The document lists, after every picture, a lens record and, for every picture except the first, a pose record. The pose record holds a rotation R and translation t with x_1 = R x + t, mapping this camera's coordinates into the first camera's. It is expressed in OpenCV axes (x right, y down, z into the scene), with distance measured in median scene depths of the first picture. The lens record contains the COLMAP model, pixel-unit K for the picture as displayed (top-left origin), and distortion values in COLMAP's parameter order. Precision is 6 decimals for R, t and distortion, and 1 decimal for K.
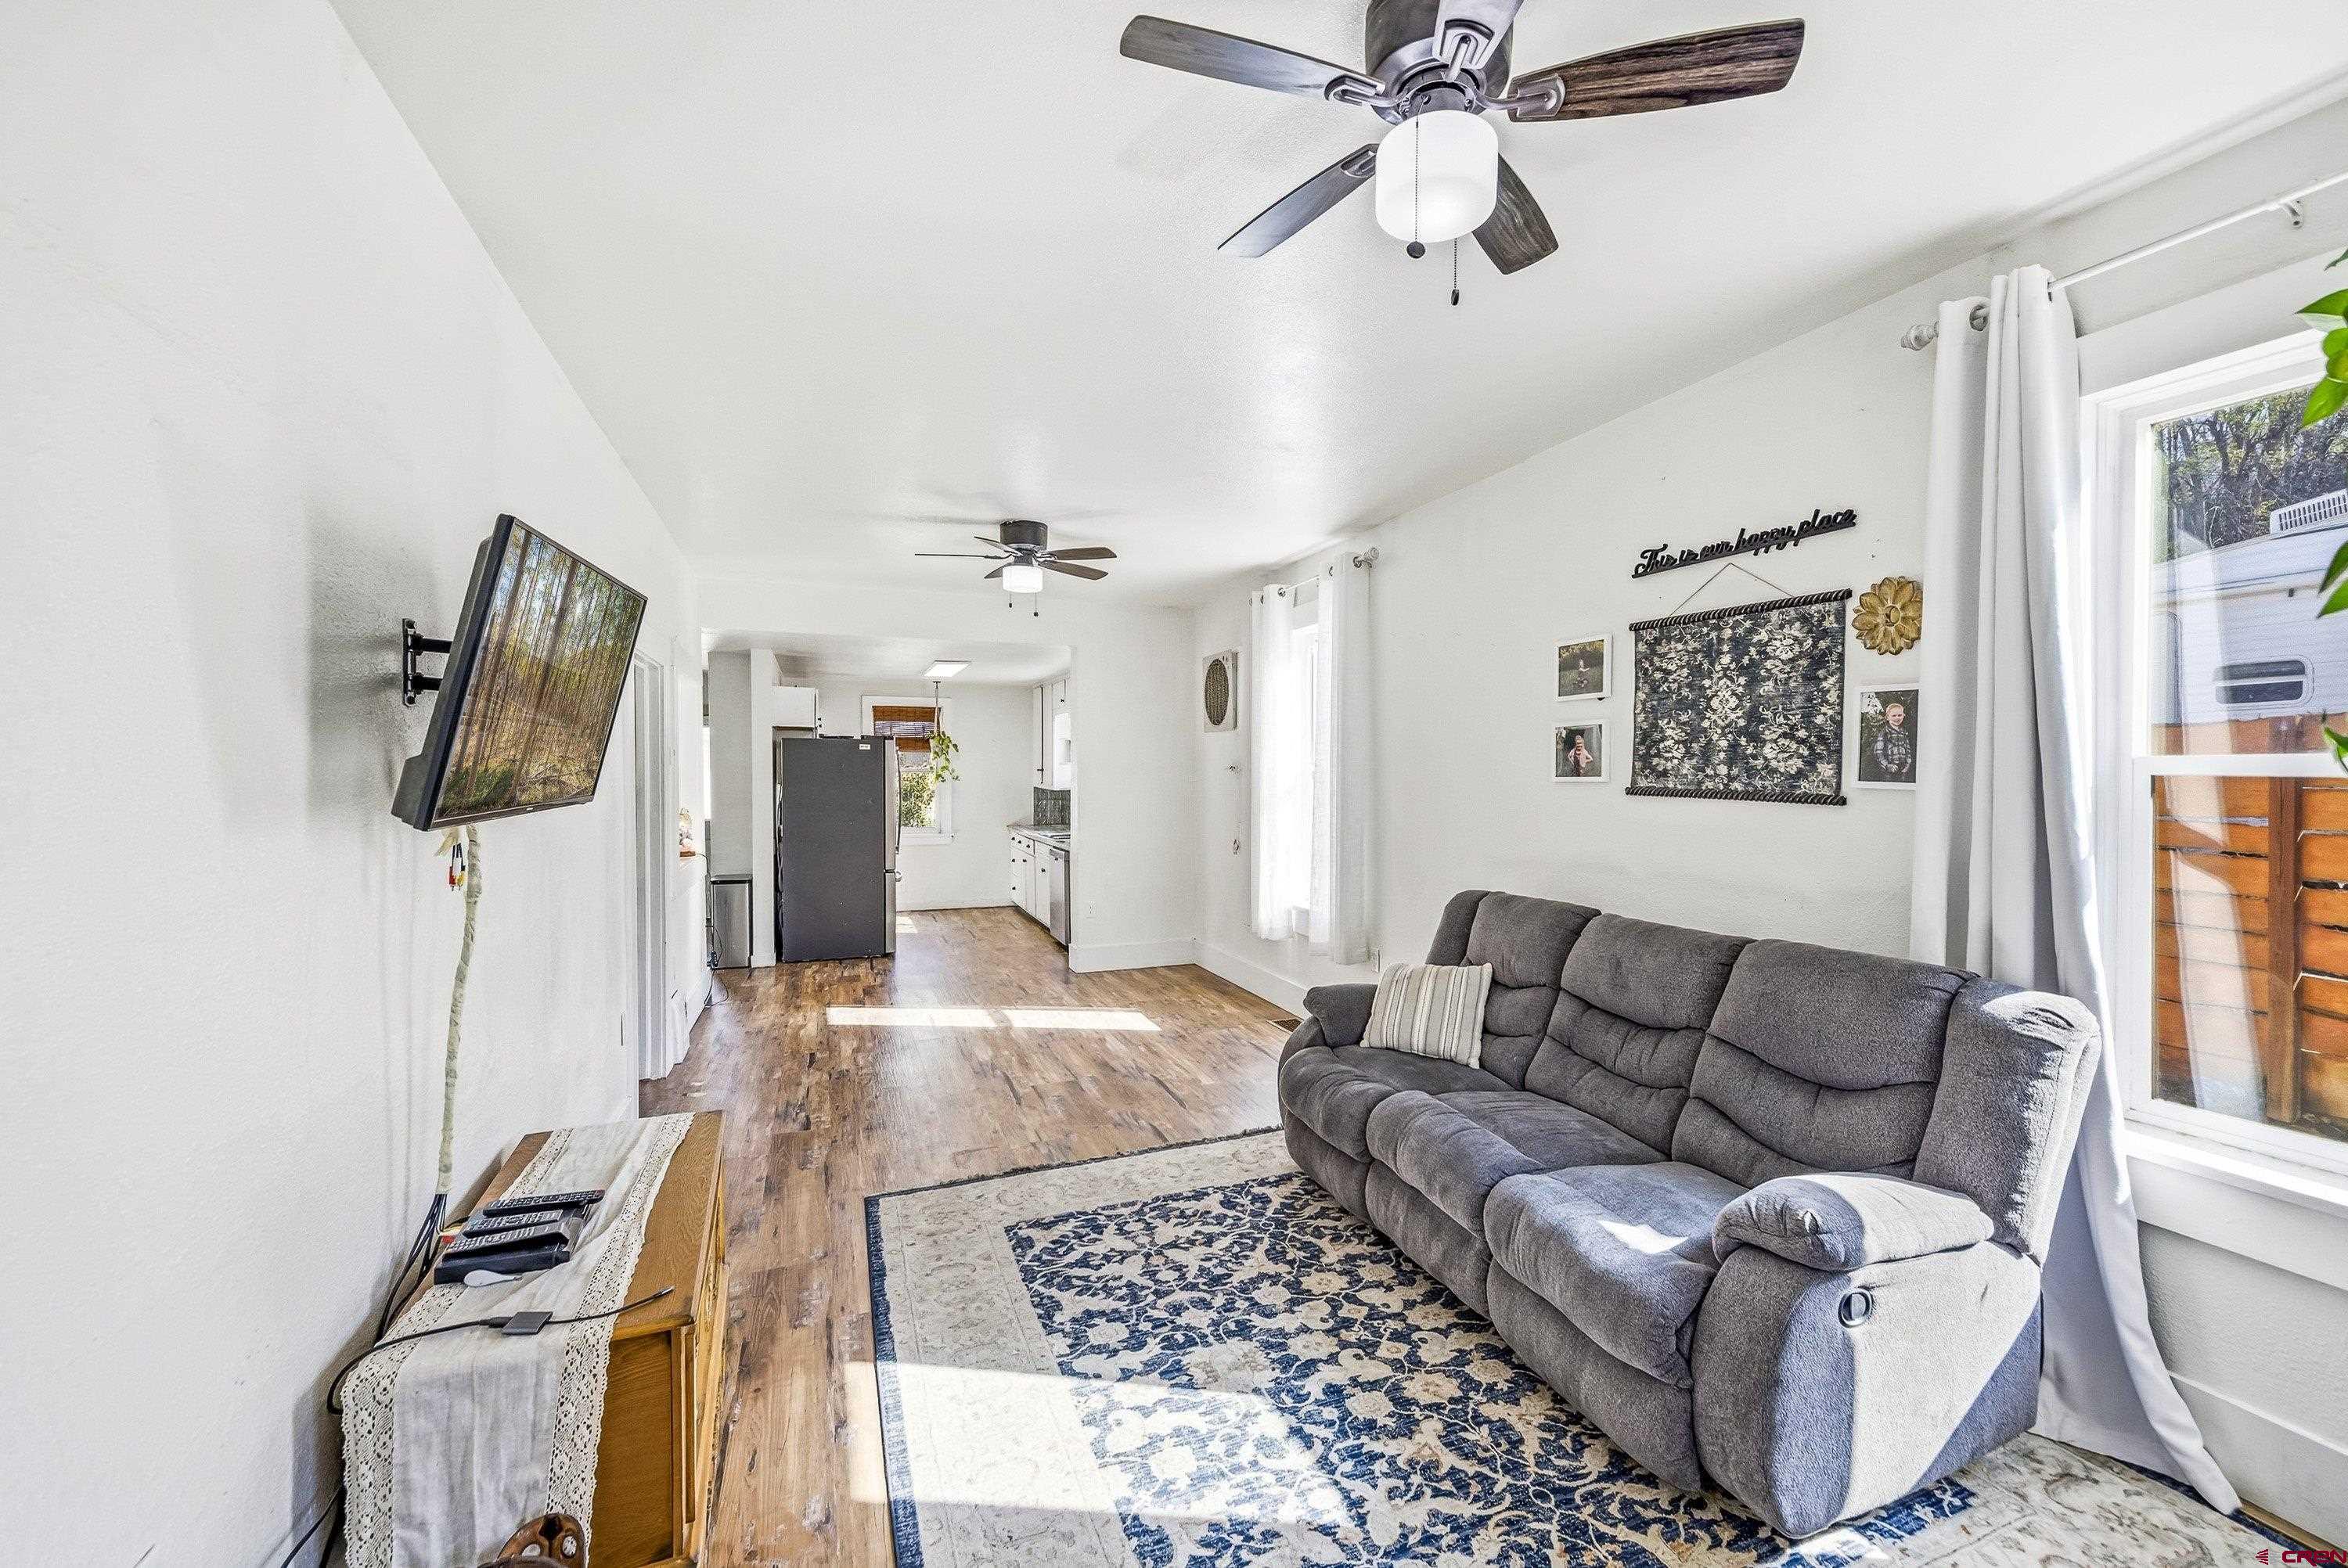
lens RADIAL K [[938.0, 0, 1197.3], [0, 938.0, 777.0], [0, 0, 1]] dist [0.012496, -0.003918]
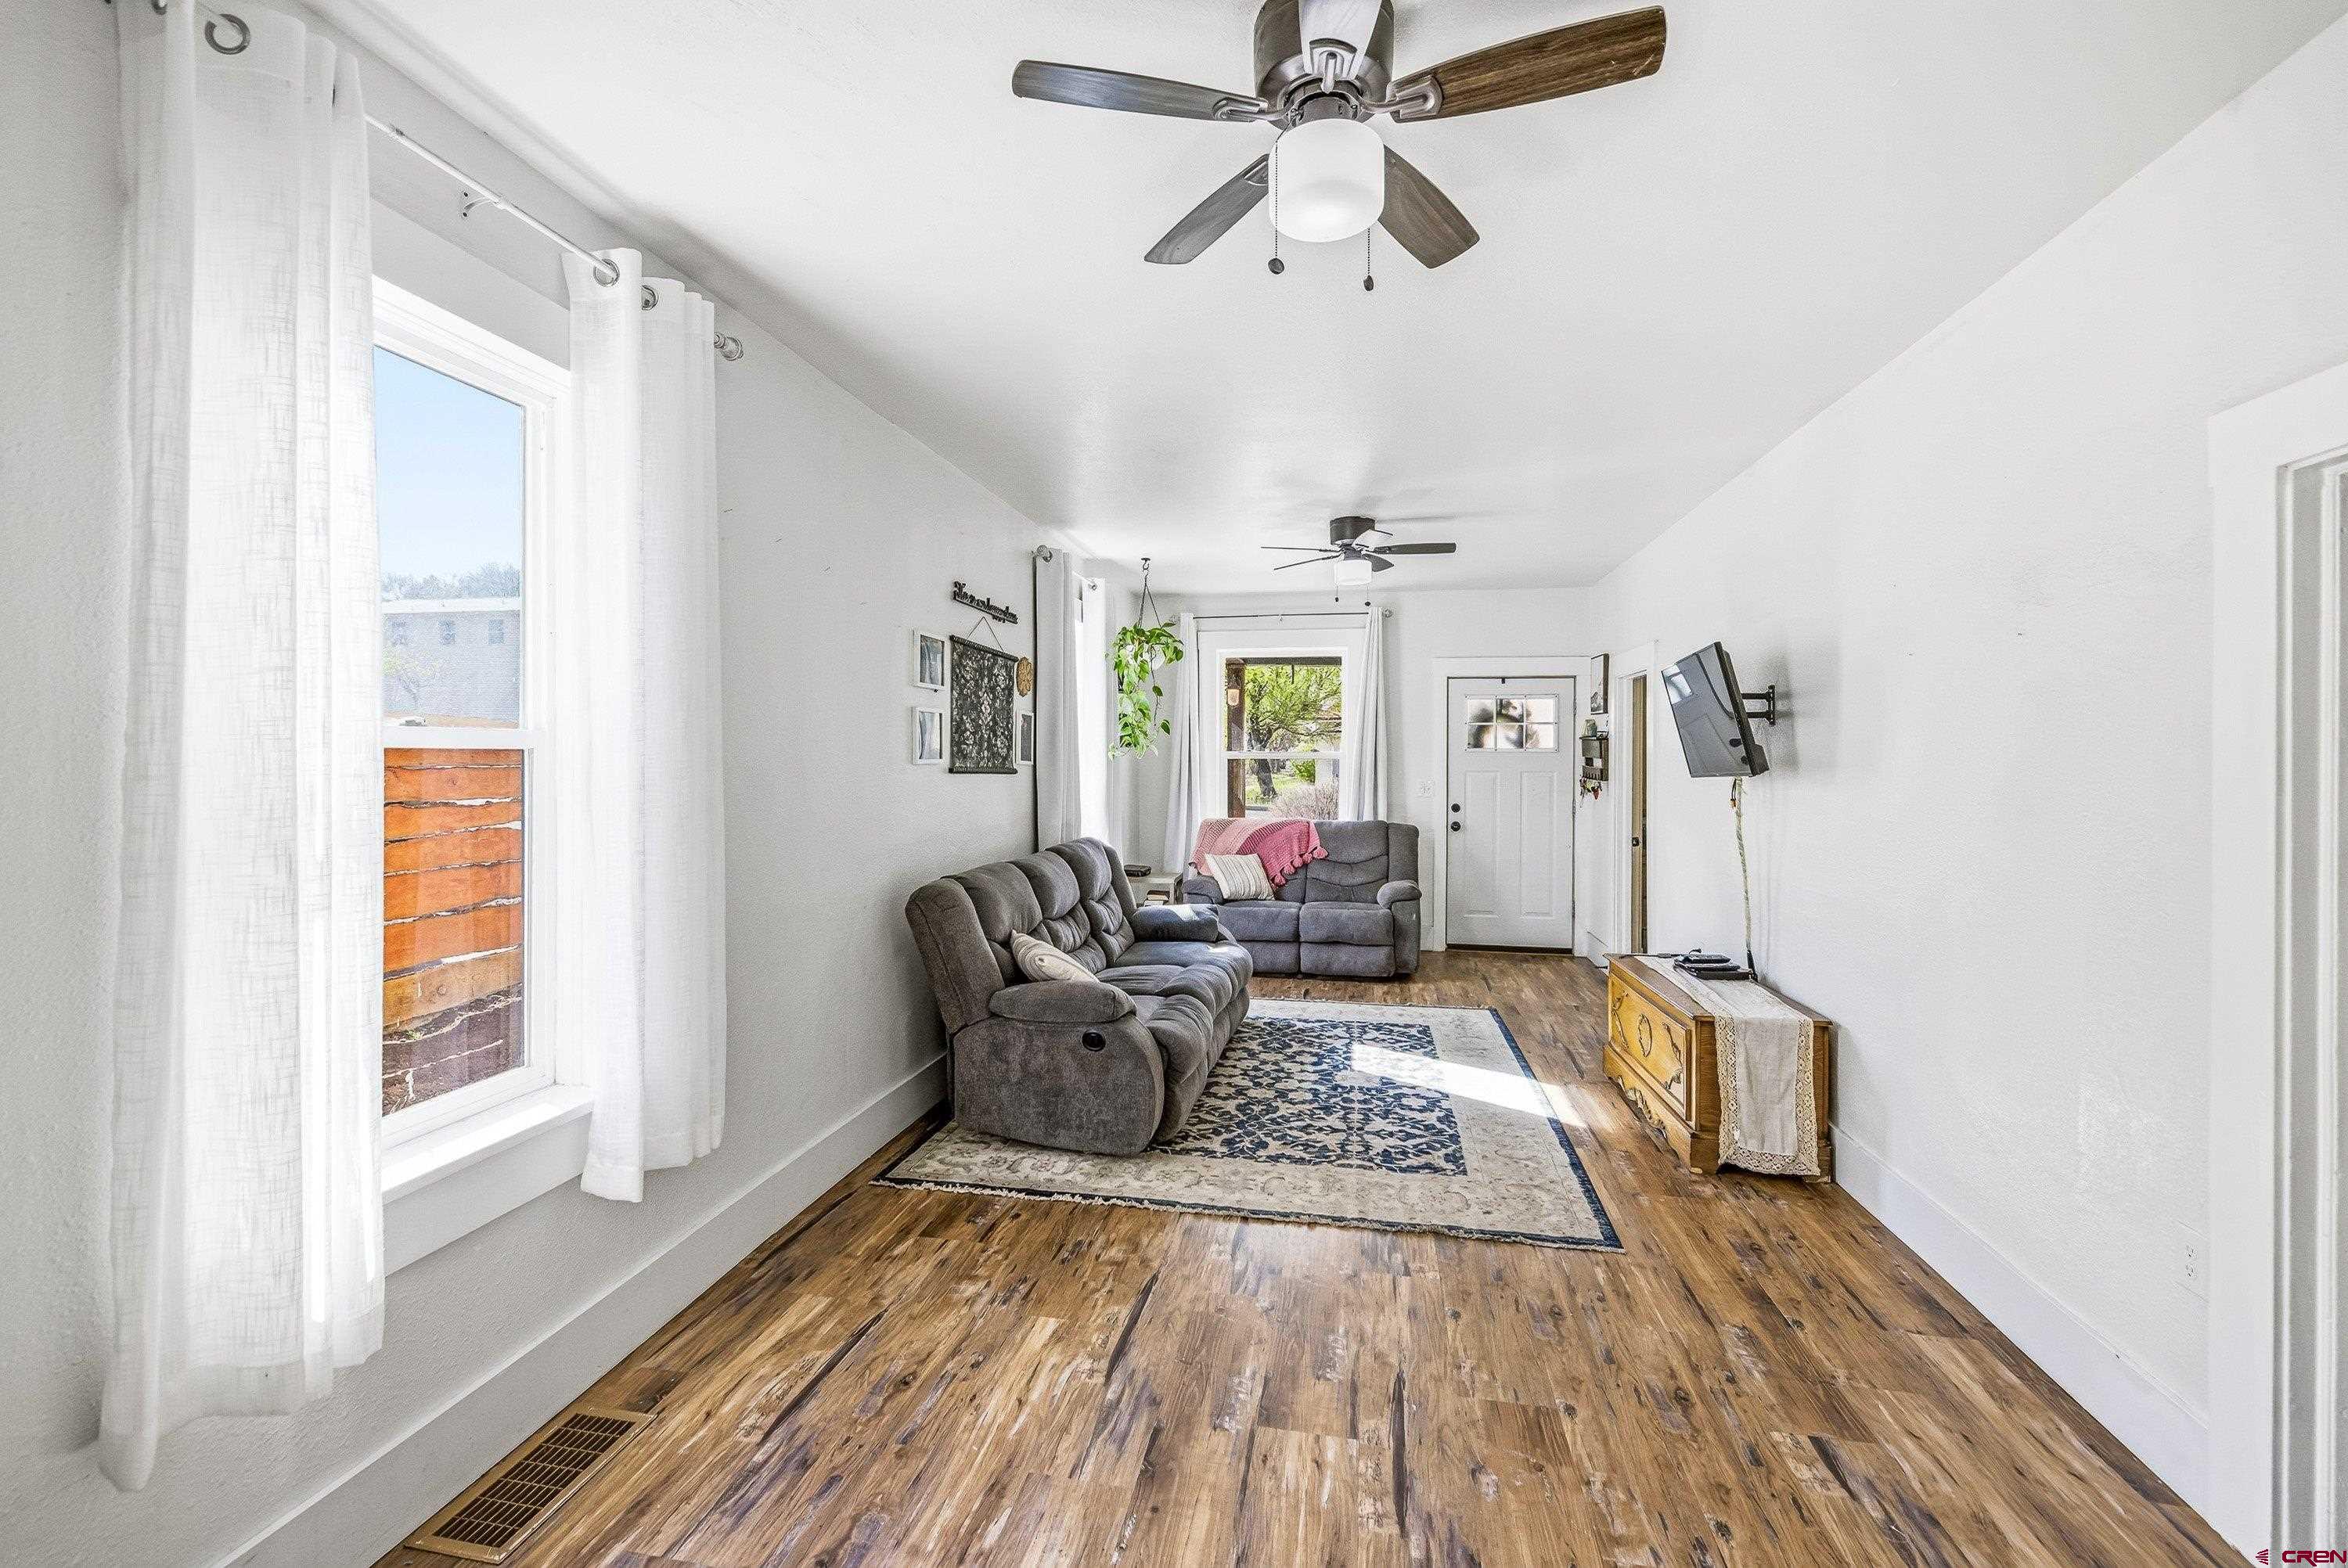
lens RADIAL K [[938.0, 0, 1199.1], [0, 938.0, 770.4], [0, 0, 1]] dist [0.012496, -0.003918]
pose [[-0.849877, -0.009182, 0.526901, -0.542593], [-0.002864, 0.999914, 0.012806, -0.001183], [-0.526973, 0.009375, -0.849830, 2.214258]]
